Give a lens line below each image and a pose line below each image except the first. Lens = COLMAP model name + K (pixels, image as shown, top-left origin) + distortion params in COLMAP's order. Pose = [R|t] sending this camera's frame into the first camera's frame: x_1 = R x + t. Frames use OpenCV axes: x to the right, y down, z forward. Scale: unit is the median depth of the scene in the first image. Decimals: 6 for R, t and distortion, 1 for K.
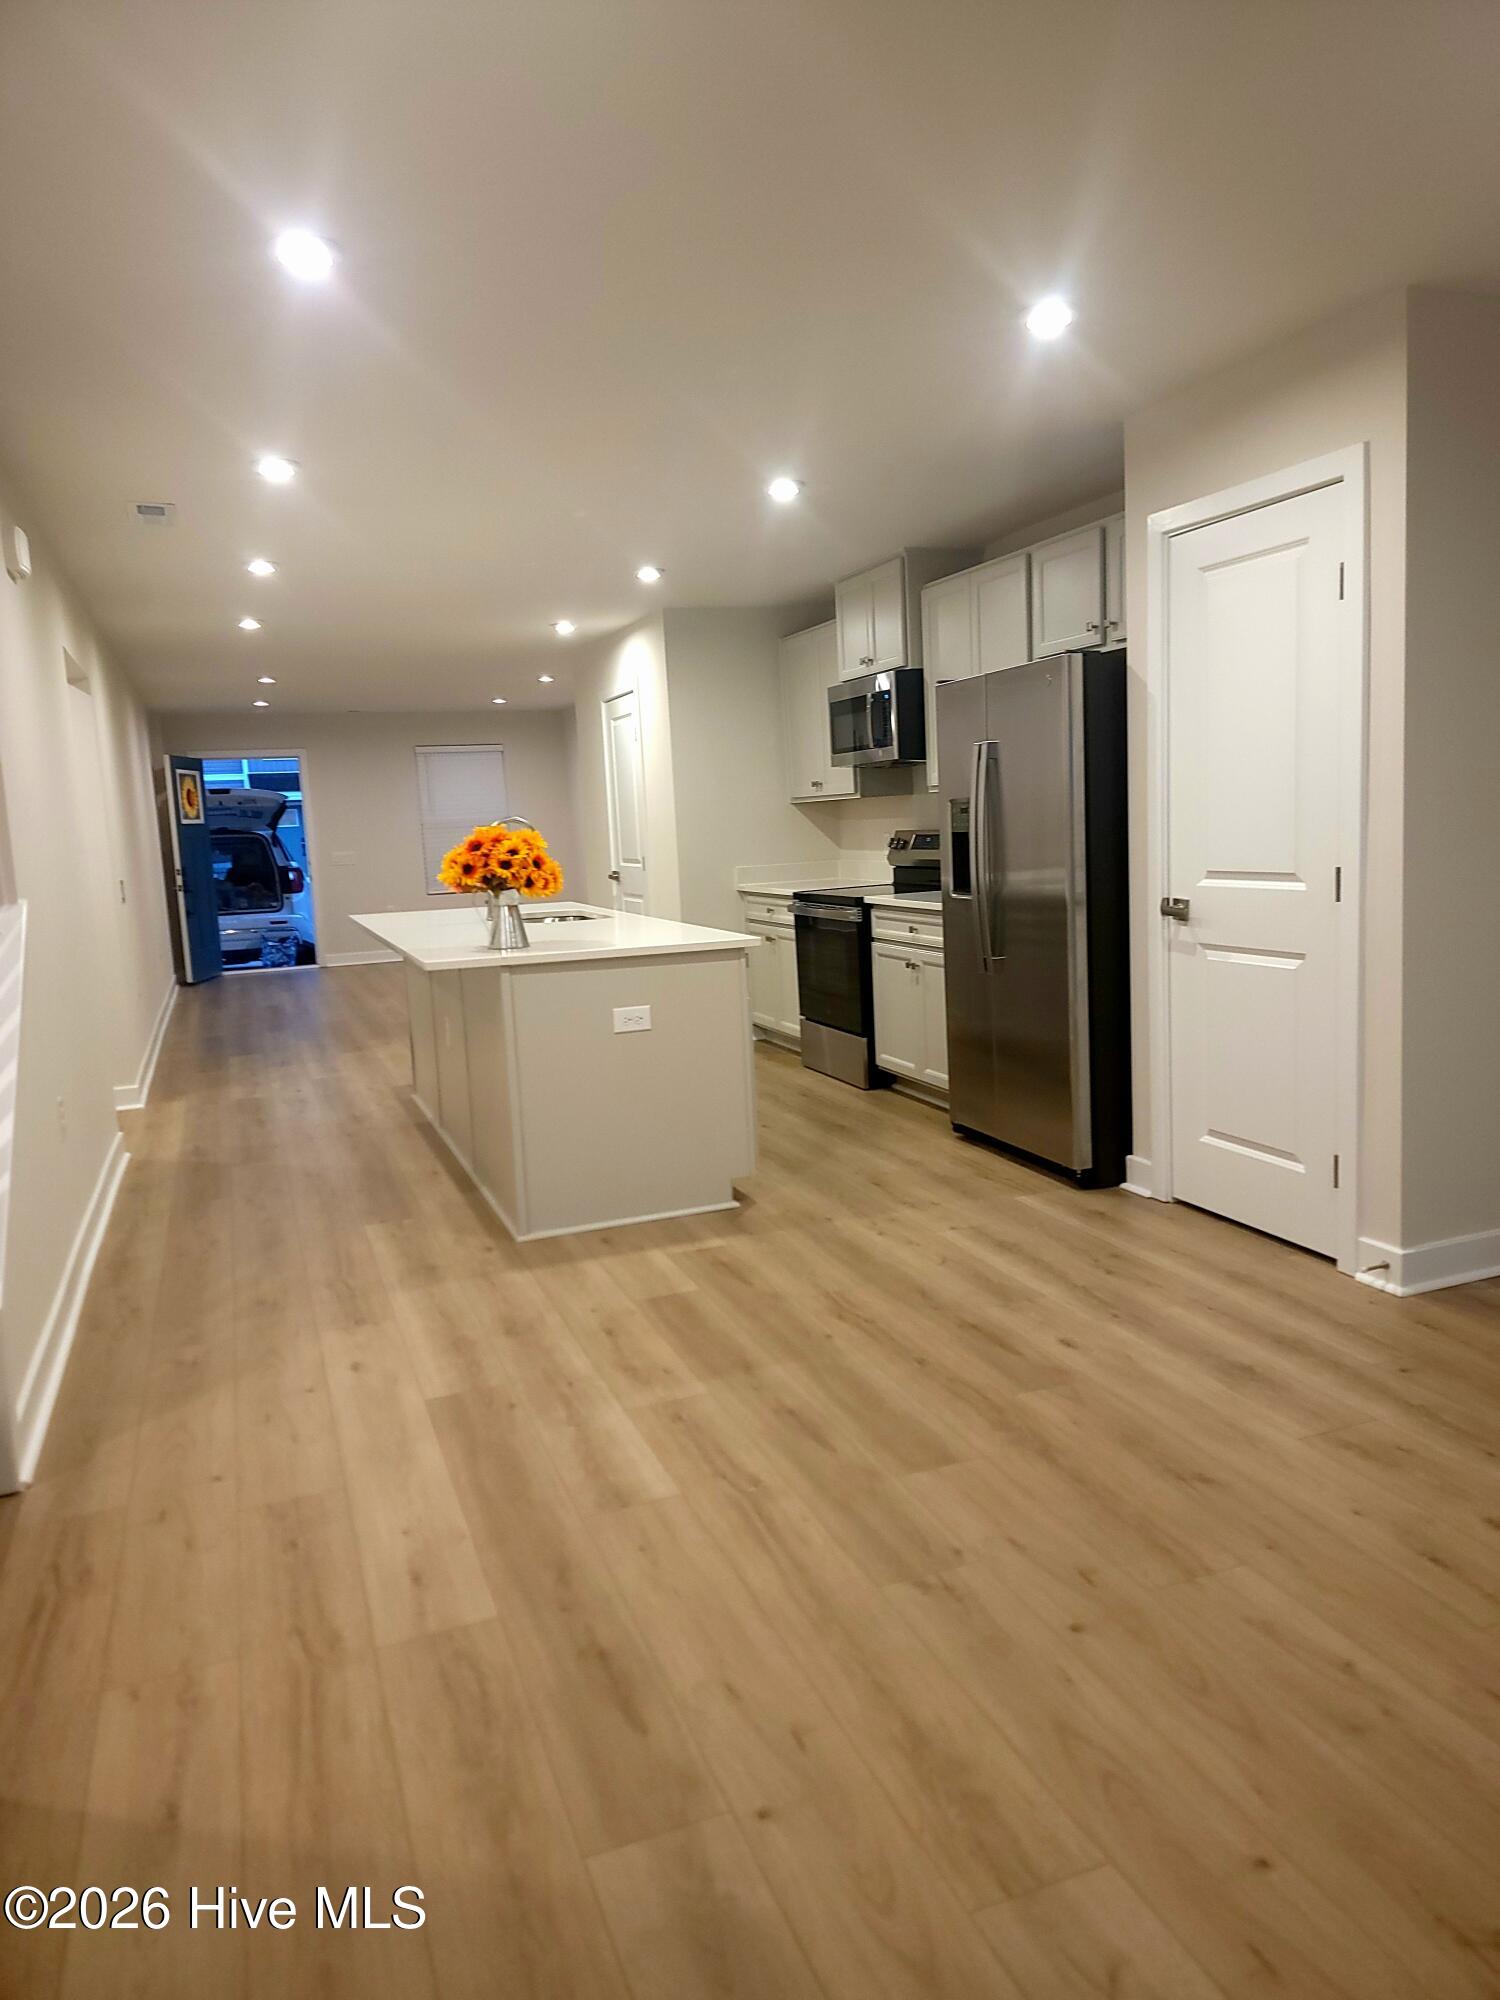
lens RADIAL K [[1393.3, 0, 743.7], [0, 1393.3, 991.5], [0, 0, 1]] dist [0.079607, -0.063006]
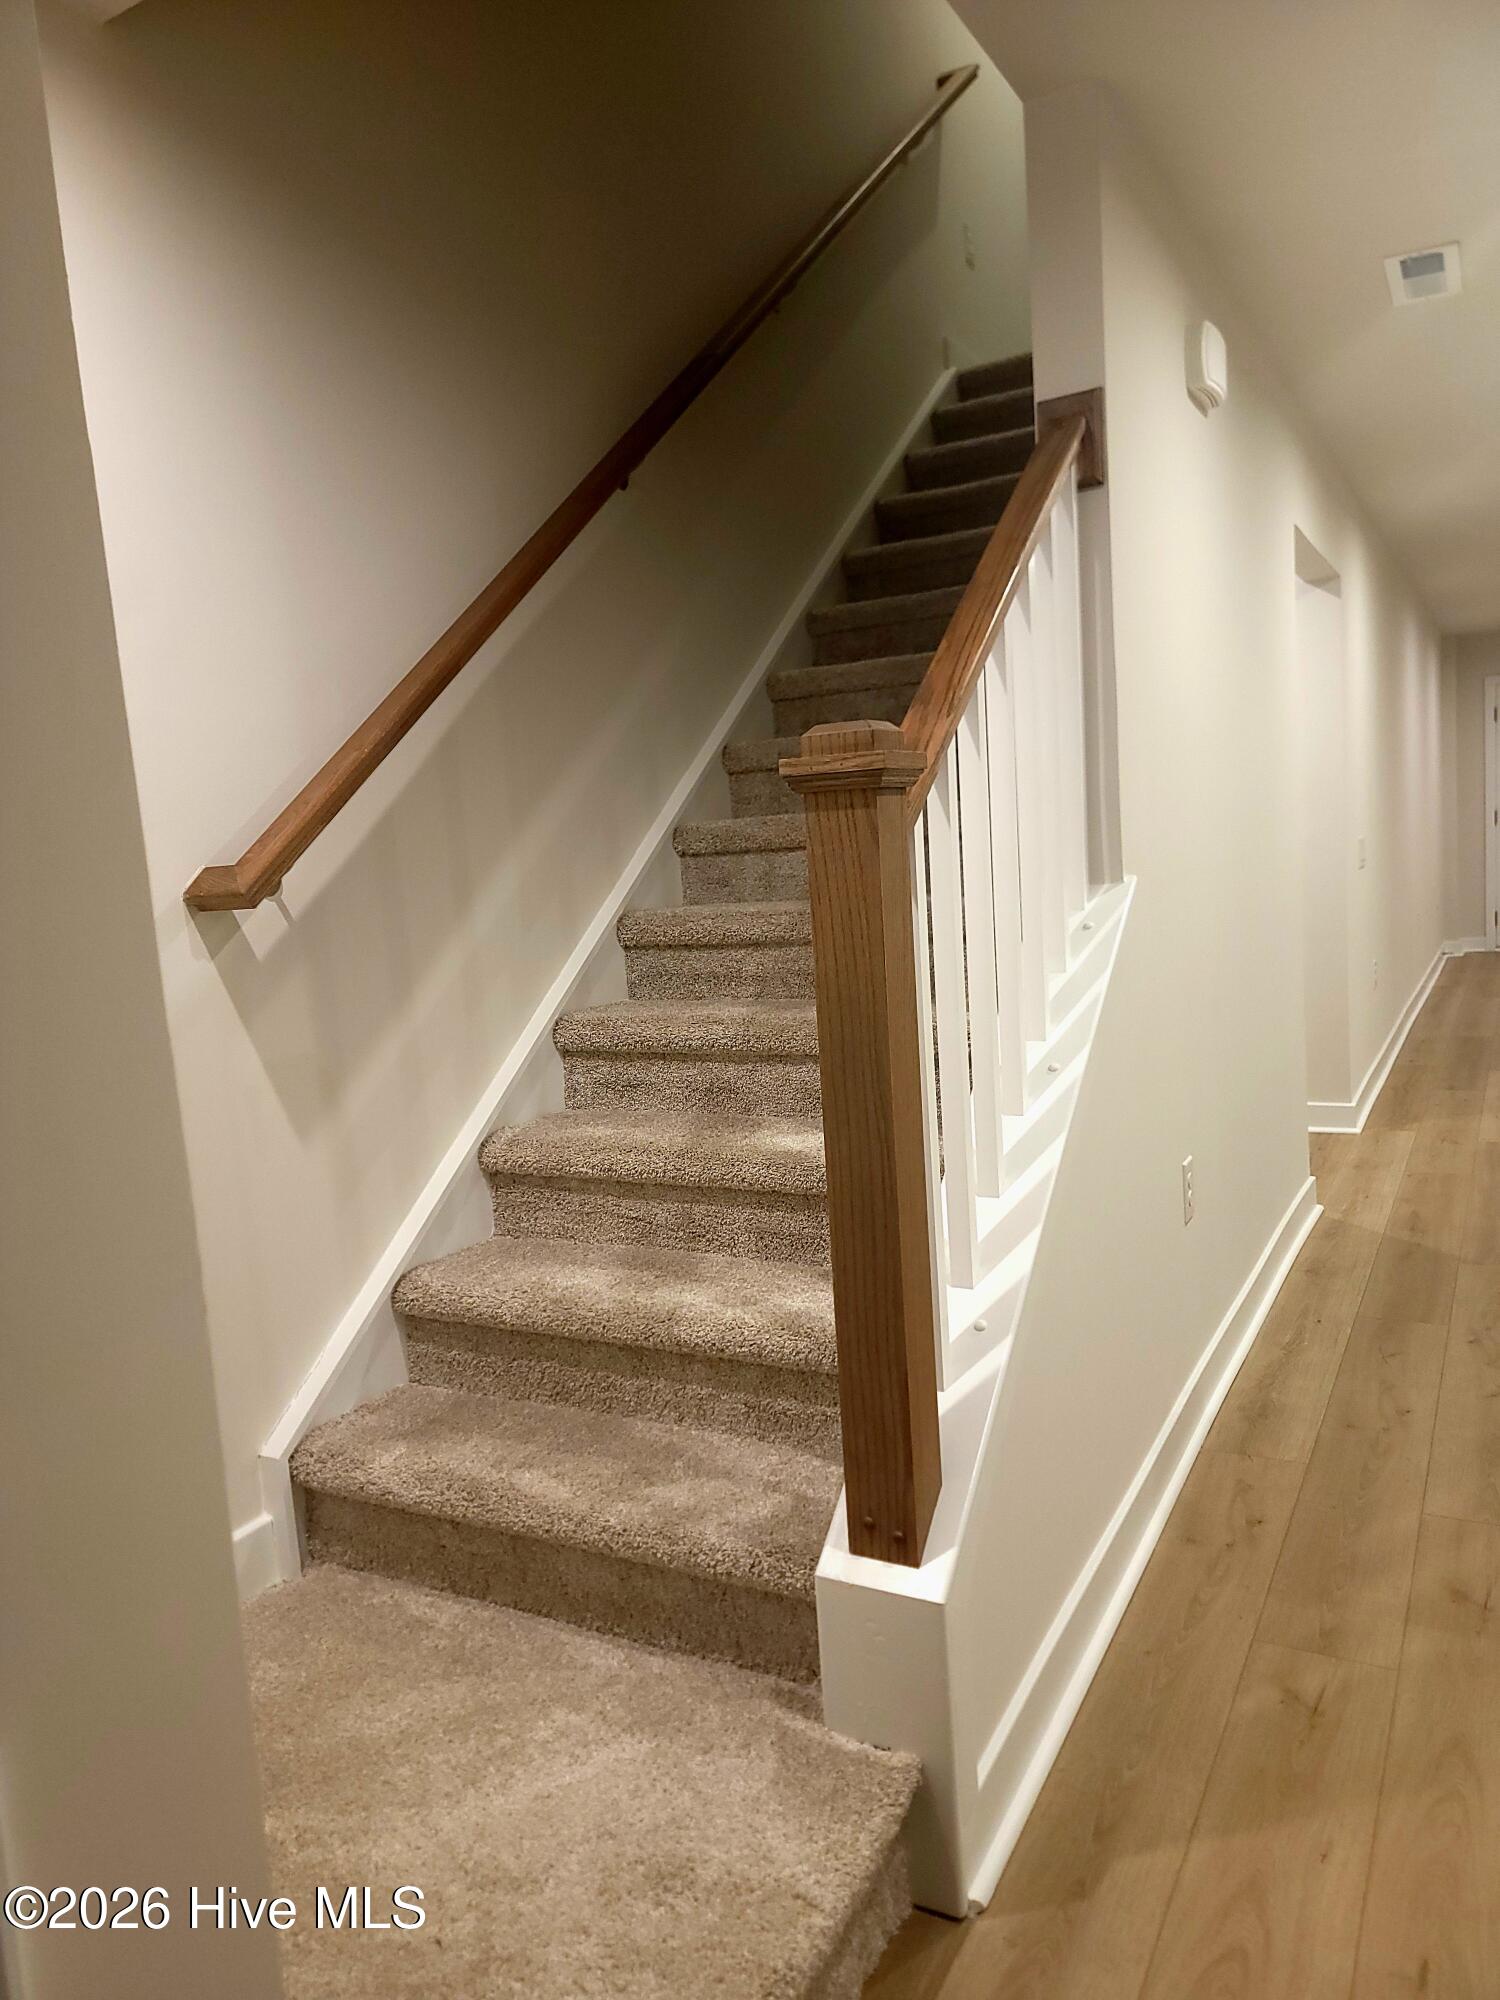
lens RADIAL K [[1424.1, 0, 745.1], [0, 1424.1, 1000.2], [0, 0, 1]] dist [0.047370, -0.000535]
pose [[0.660553, 0.090254, -0.745335, -0.108002], [-0.061792, 0.995915, 0.065833, -0.033860], [0.748233, 0.002570, 0.663431, 0.360534]]
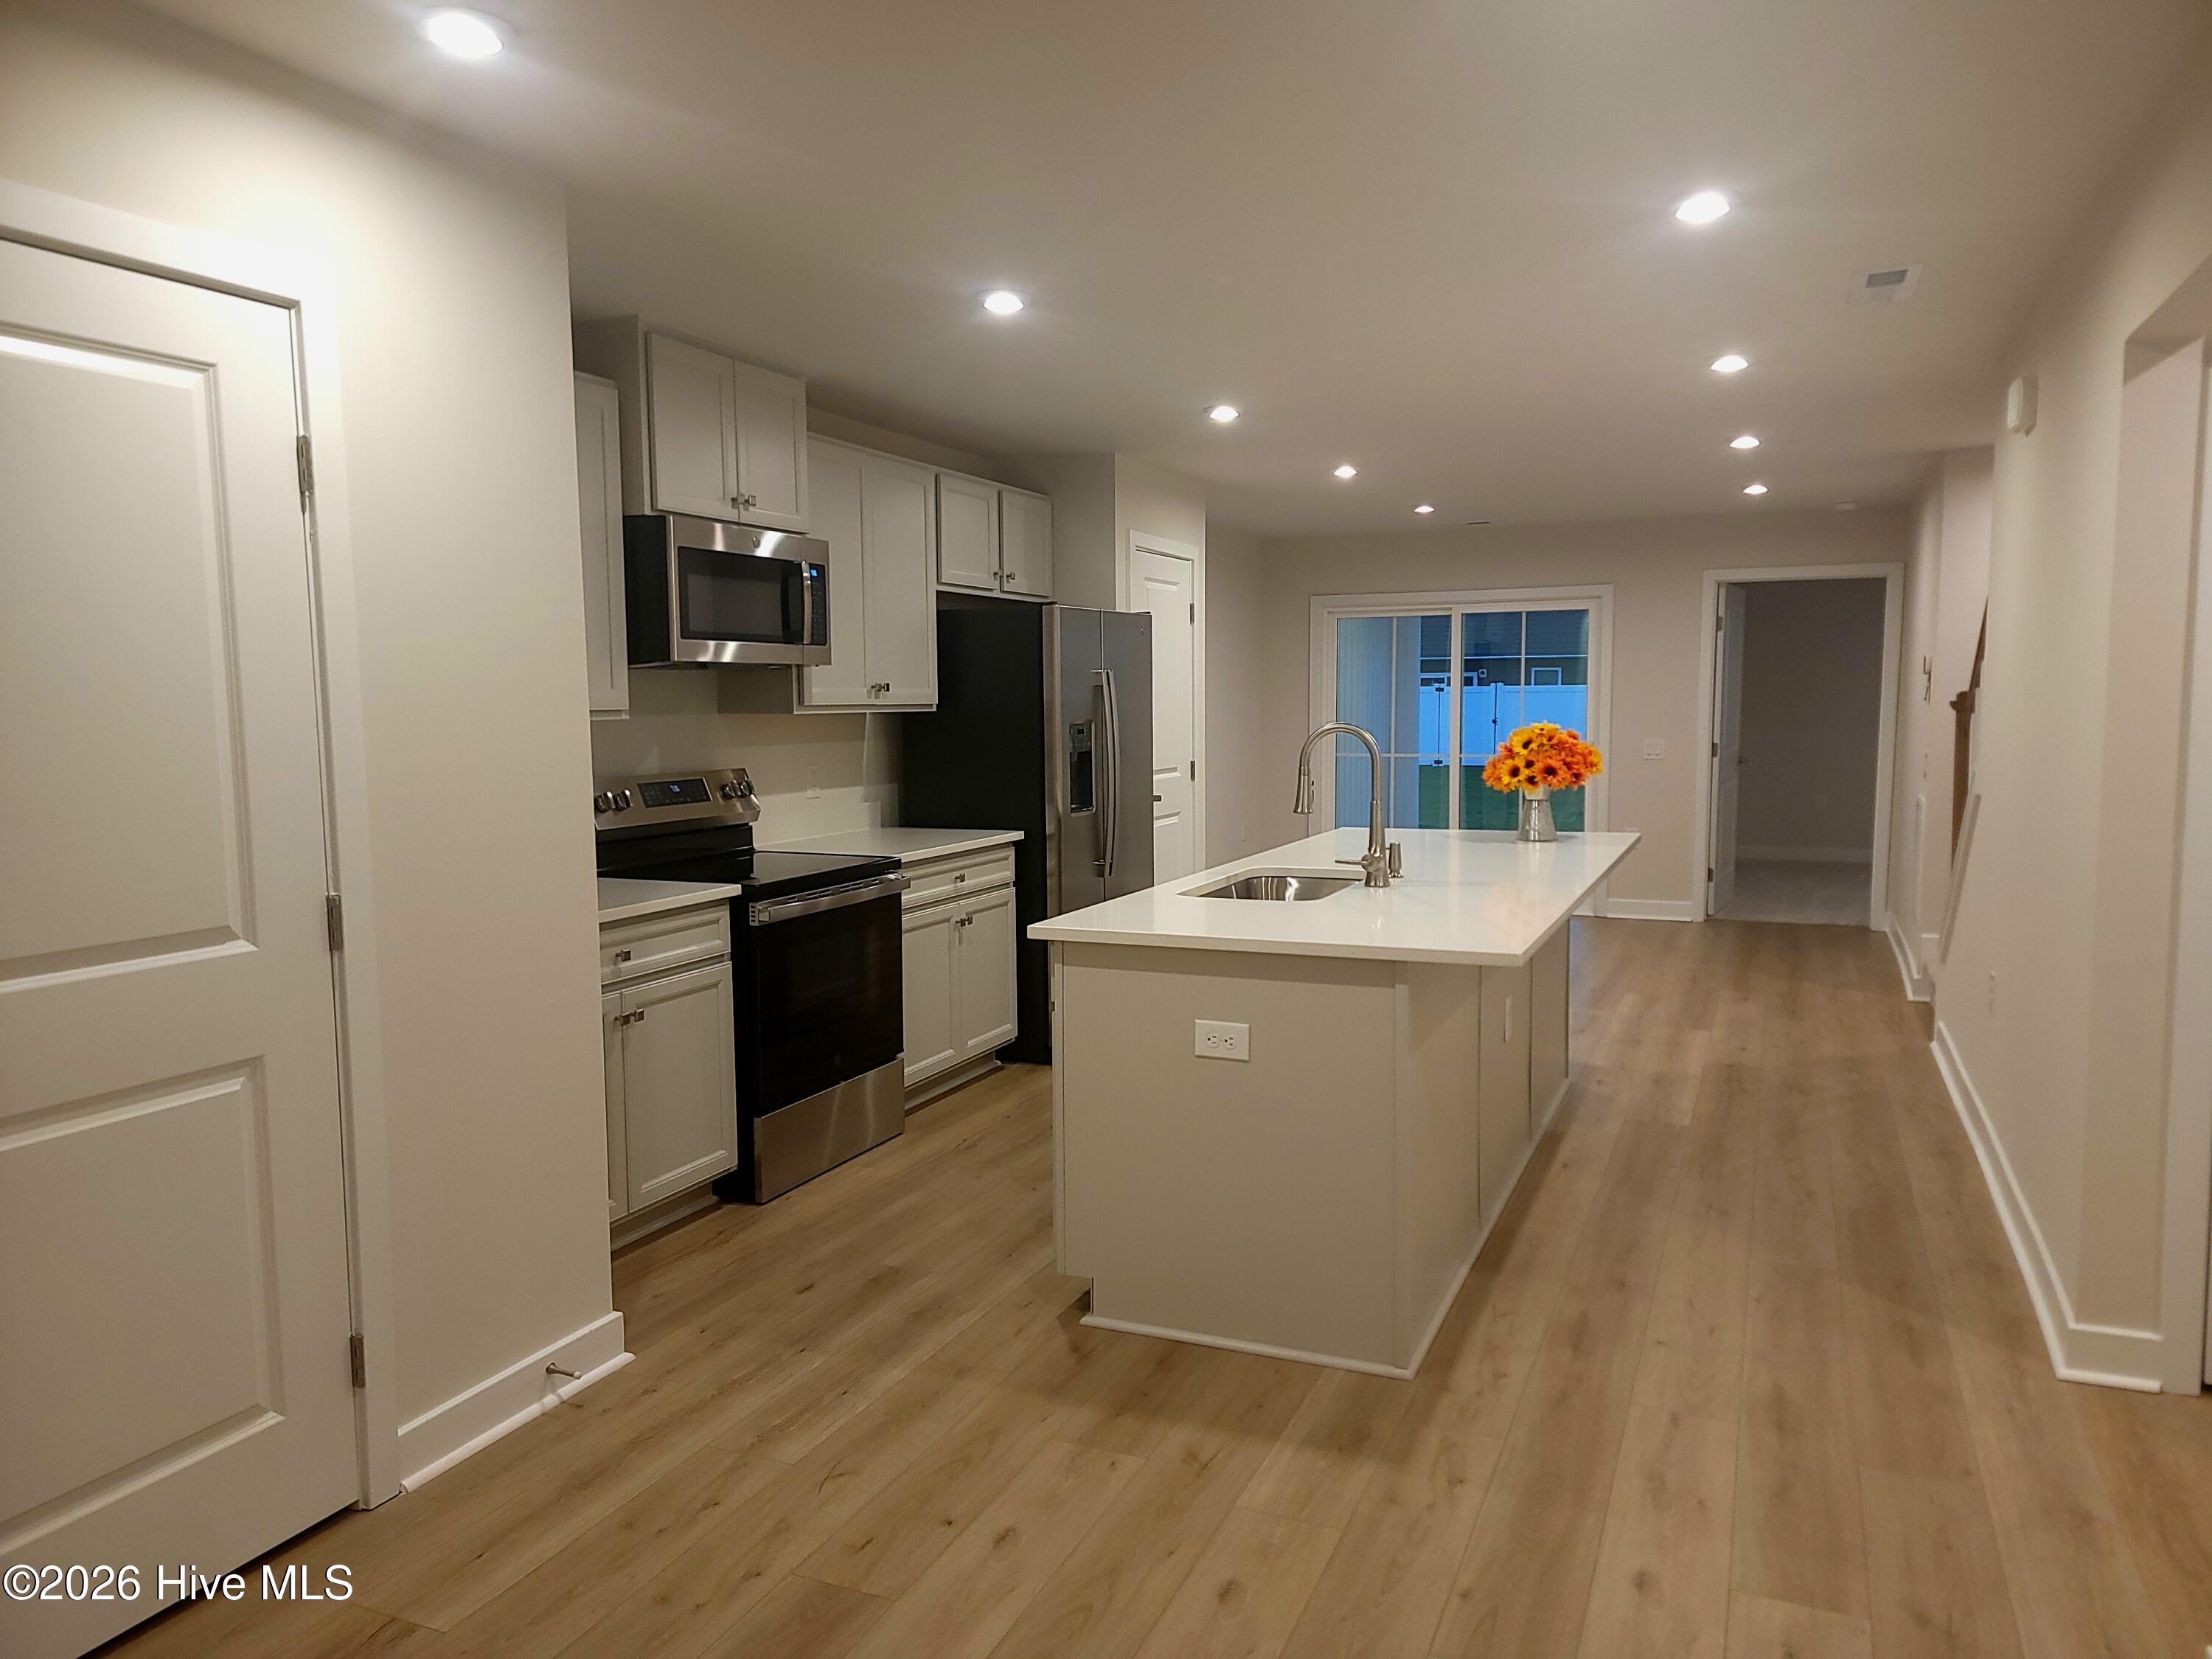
lens RADIAL K [[1541.0, 0, 1109.0], [0, 1541.0, 847.1], [0, 0, 1]] dist [0.079607, -0.063006]
pose [[-0.721923, -0.019270, 0.691705, -0.775774], [0.125583, 0.979364, 0.158353, -0.264602], [-0.680482, 0.201185, -0.704605, 2.135497]]
